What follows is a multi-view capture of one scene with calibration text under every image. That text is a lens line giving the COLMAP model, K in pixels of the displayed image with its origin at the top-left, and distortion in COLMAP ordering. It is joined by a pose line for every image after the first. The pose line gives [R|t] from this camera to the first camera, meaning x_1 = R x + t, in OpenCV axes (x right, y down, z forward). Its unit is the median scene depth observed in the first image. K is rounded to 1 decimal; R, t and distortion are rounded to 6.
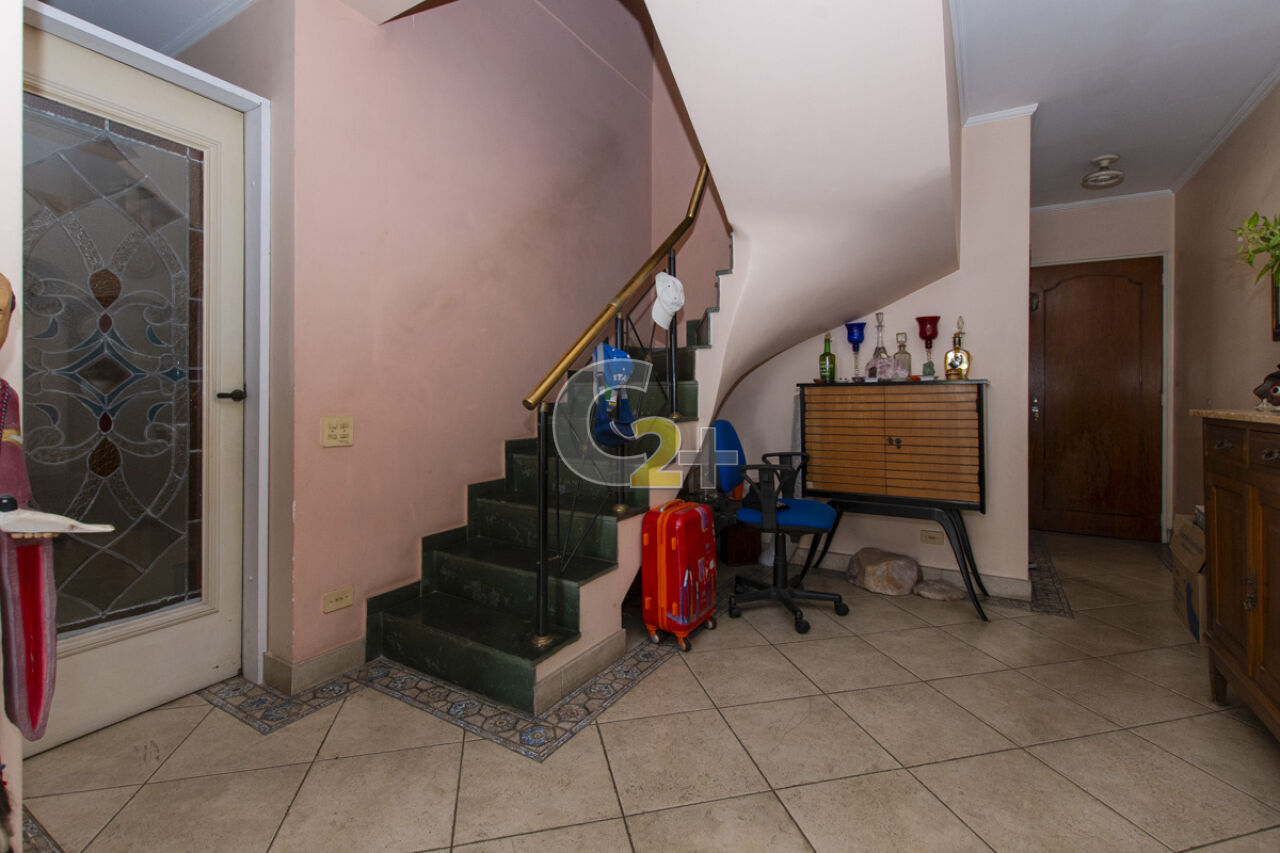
lens RADIAL K [[558.3, 0, 639.0], [0, 558.3, 394.7], [0, 0, 1]] dist [0.000697, -0.000043]
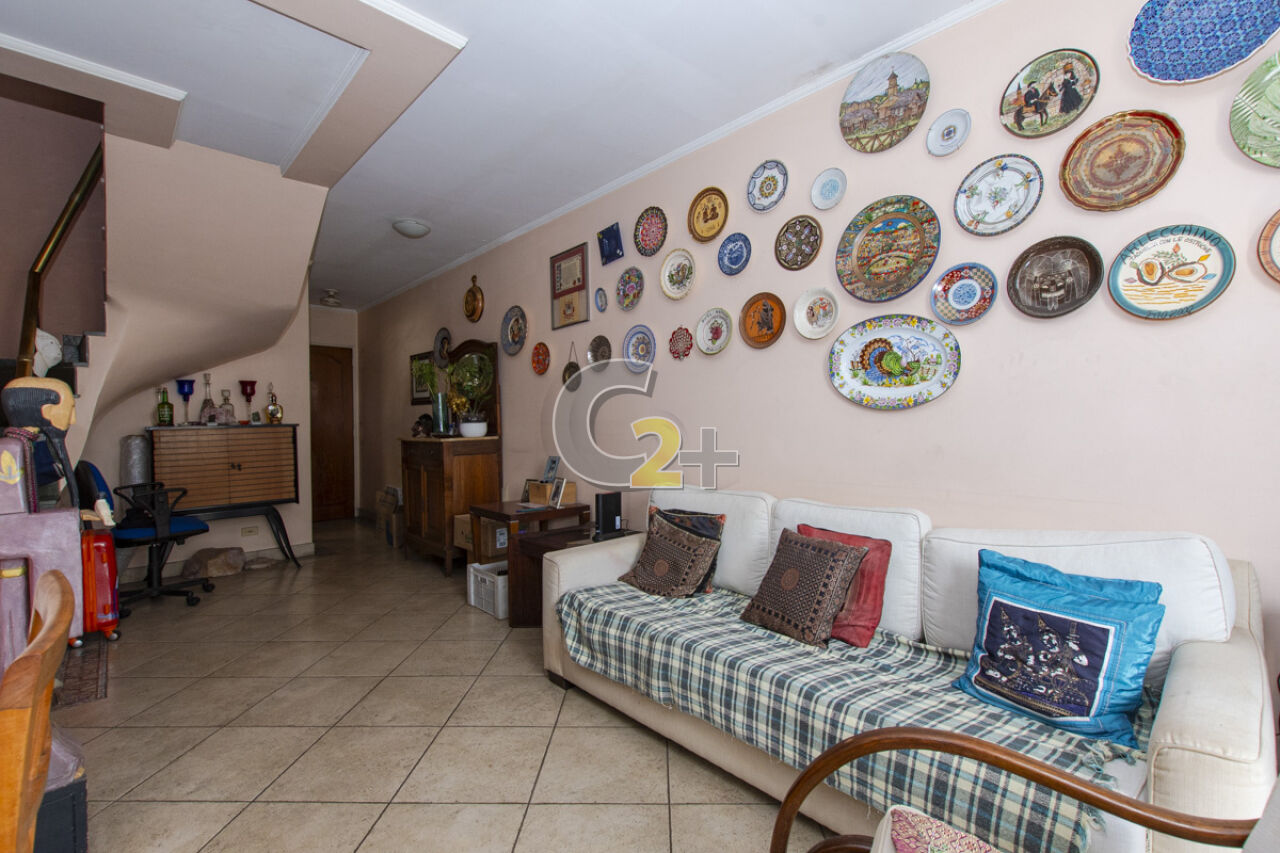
lens RADIAL K [[554.8, 0, 640.2], [0, 554.8, 419.7], [0, 0, 1]] dist [0.007686, -0.000100]
pose [[0.258535, -0.000244, 0.966002, -0.629152], [0.016208, 0.999860, -0.004086, -0.014139], [-0.965866, 0.016714, 0.258503, -0.372027]]
